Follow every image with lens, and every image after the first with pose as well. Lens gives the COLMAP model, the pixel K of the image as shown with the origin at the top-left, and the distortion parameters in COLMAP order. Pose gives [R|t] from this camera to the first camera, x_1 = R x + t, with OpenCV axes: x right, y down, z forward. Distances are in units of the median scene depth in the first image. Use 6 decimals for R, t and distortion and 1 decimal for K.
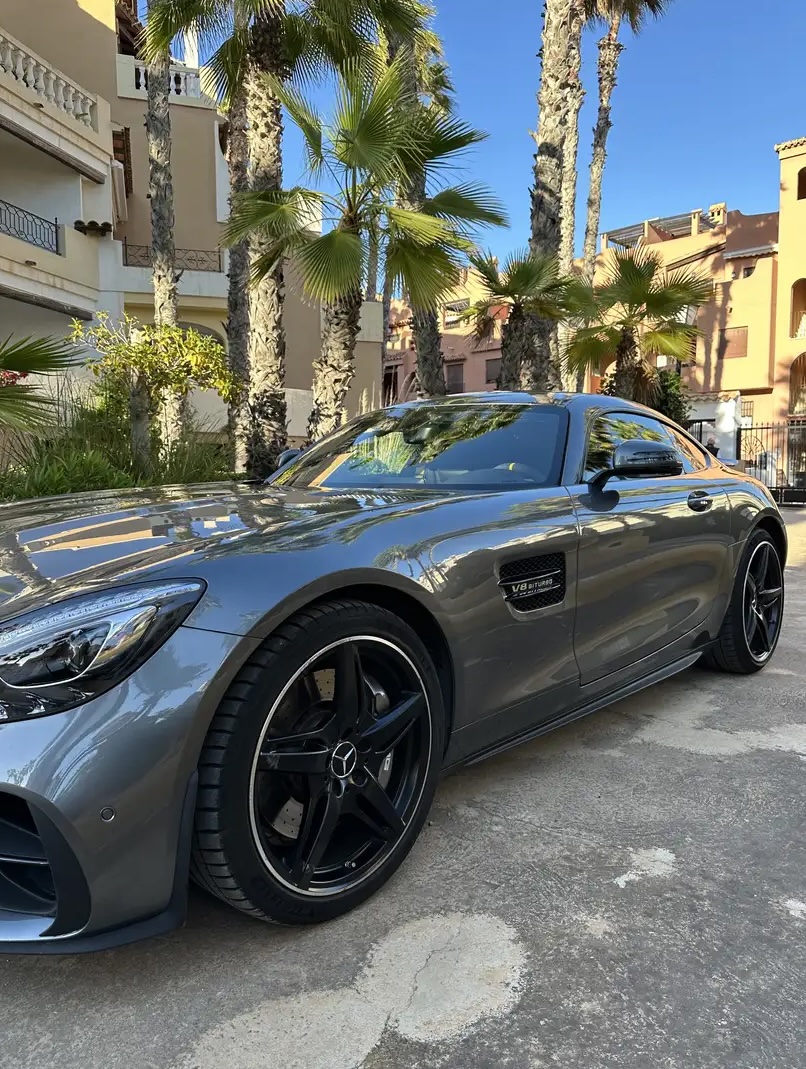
lens RADIAL K [[763.3, 0, 396.0], [0, 763.3, 534.6], [0, 0, 1]] dist [0.044690, -0.060495]
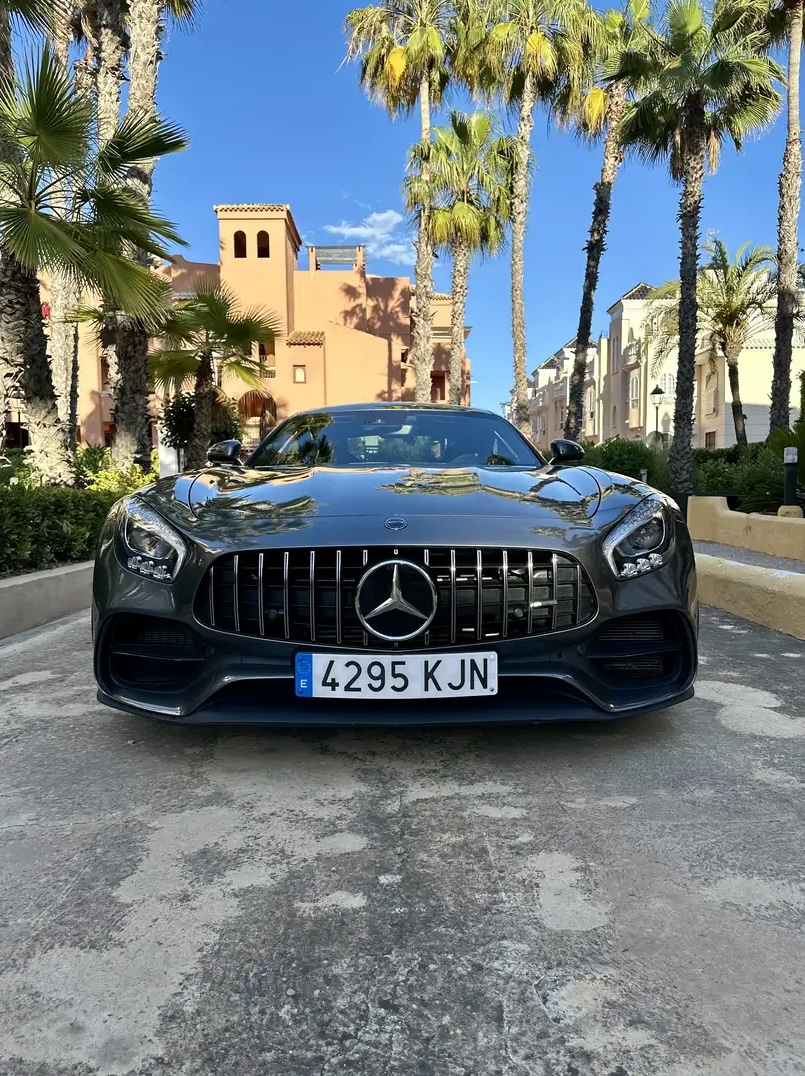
lens RADIAL K [[767.7, 0, 404.6], [0, 767.7, 533.3], [0, 0, 1]] dist [0.024439, -0.036249]
pose [[0.731301, -0.036257, 0.681090, -0.372967], [0.061619, 0.998015, -0.013034, 0.027077], [-0.679266, 0.051500, 0.732083, 0.023621]]
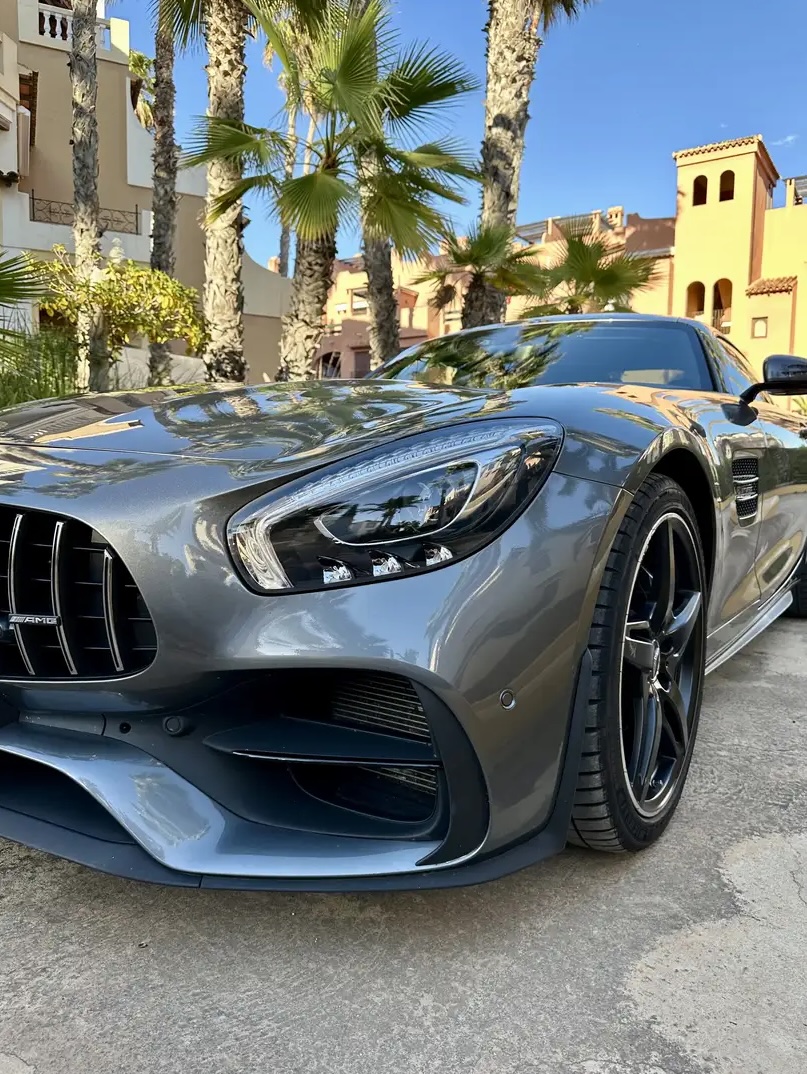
lens RADIAL K [[766.3, 0, 394.3], [0, 766.3, 532.8], [0, 0, 1]] dist [0.024439, -0.036249]
pose [[0.990105, 0.008050, 0.140097, -0.106328], [-0.009047, 0.999938, 0.006480, 0.034305], [-0.140036, -0.007683, 0.990117, 0.046252]]
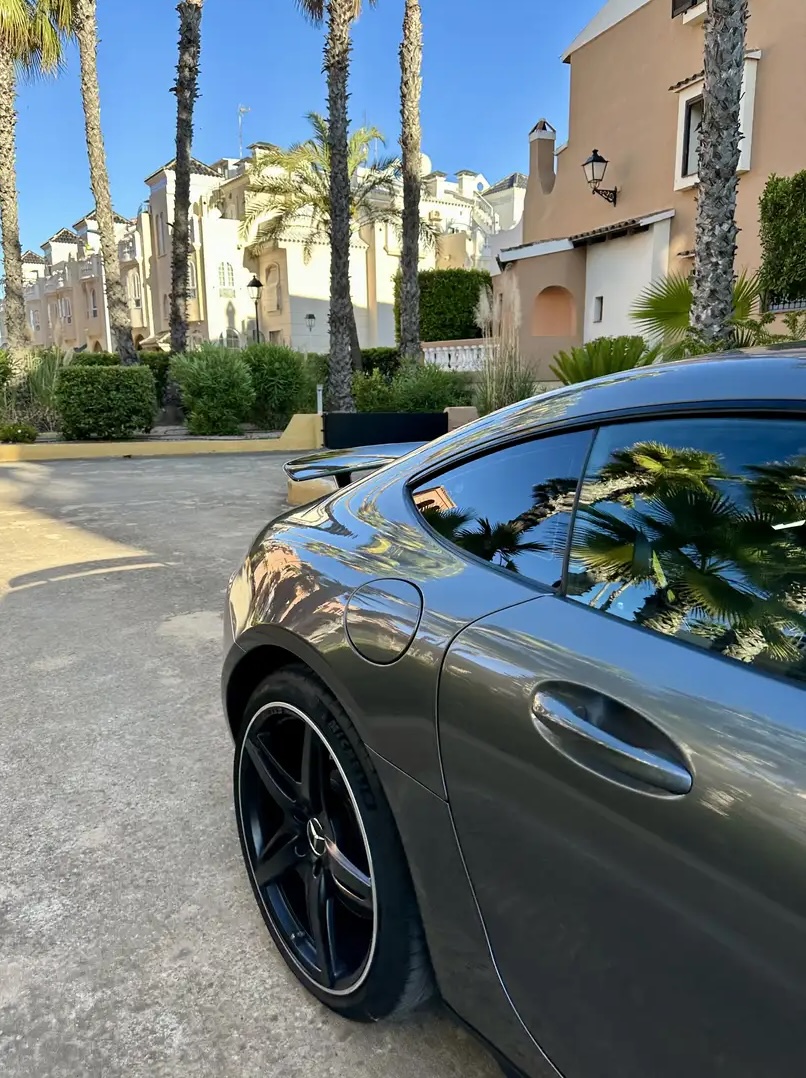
lens RADIAL K [[778.3, 0, 386.8], [0, 778.3, 541.4], [0, 0, 1]] dist [-0.011781, 0.005869]
pose [[0.222378, -0.190352, 0.956198, -0.144663], [0.083969, 0.980850, 0.175732, -0.088218], [-0.971338, 0.041212, 0.234103, 0.597909]]
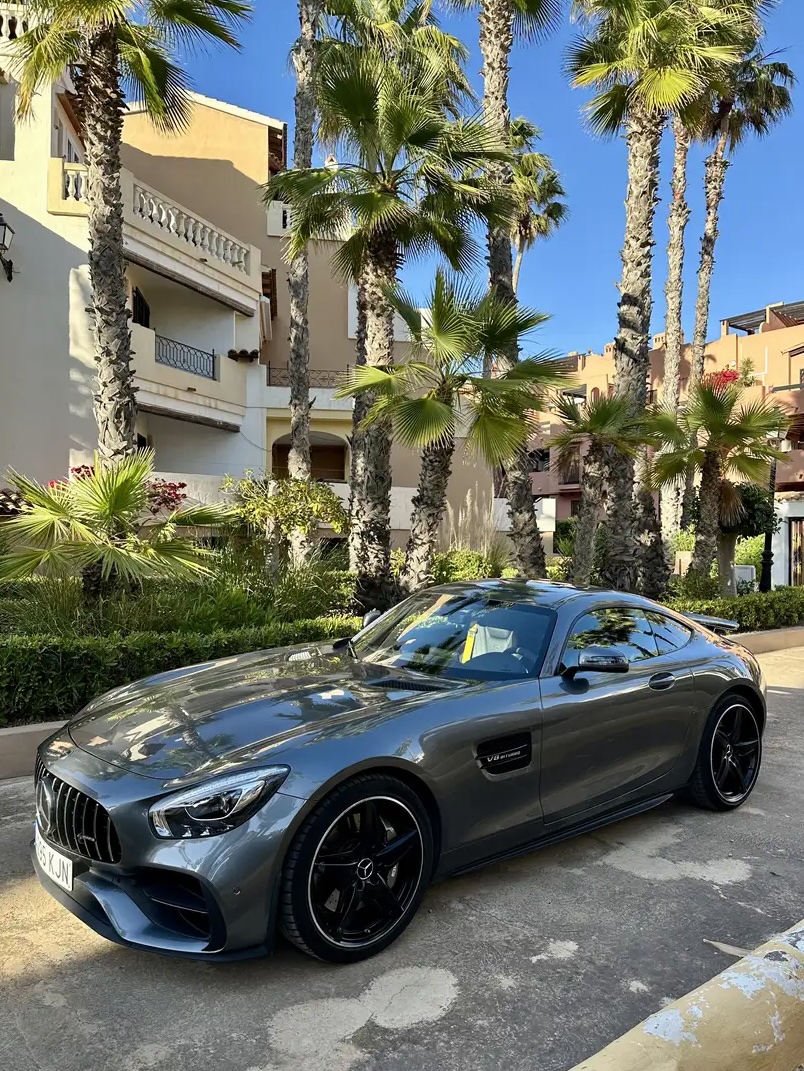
lens RADIAL K [[764.2, 0, 395.6], [0, 764.2, 526.3], [0, 0, 1]] dist [0.024439, -0.036249]
pose [[0.986734, 0.013212, -0.161810, 0.062049], [-0.028808, 0.995115, -0.094422, -0.072699], [0.159772, 0.097831, 0.982294, -0.178238]]
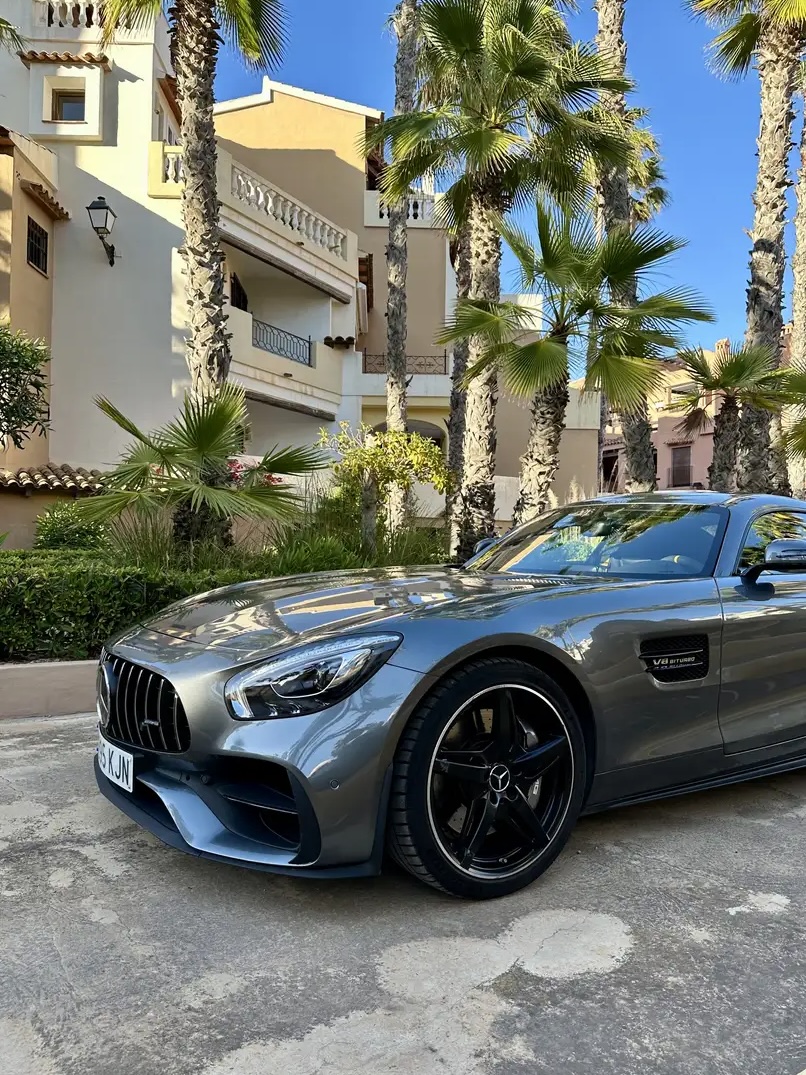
lens RADIAL K [[767.0, 0, 398.6], [0, 767.0, 535.4], [0, 0, 1]] dist [0.024439, -0.036249]
pose [[0.960786, 0.013054, -0.276985, 0.028987], [-0.042517, 0.994015, -0.100631, 0.003498], [0.274014, 0.108461, 0.955590, -0.084836]]
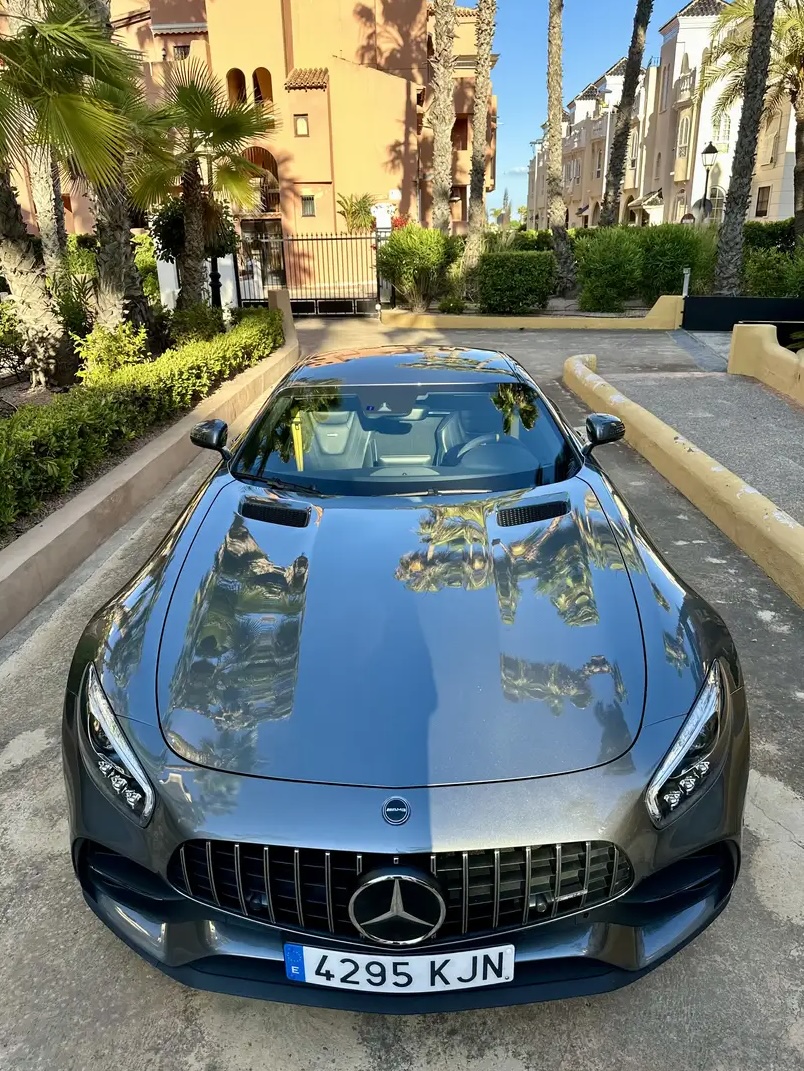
lens RADIAL K [[764.2, 0, 390.9], [0, 764.2, 533.8], [0, 0, 1]] dist [0.024439, -0.036249]
pose [[0.756802, -0.245332, 0.605857, -0.307059], [0.075035, 0.953372, 0.292322, -0.125718], [-0.649322, -0.175769, 0.739923, 0.073725]]
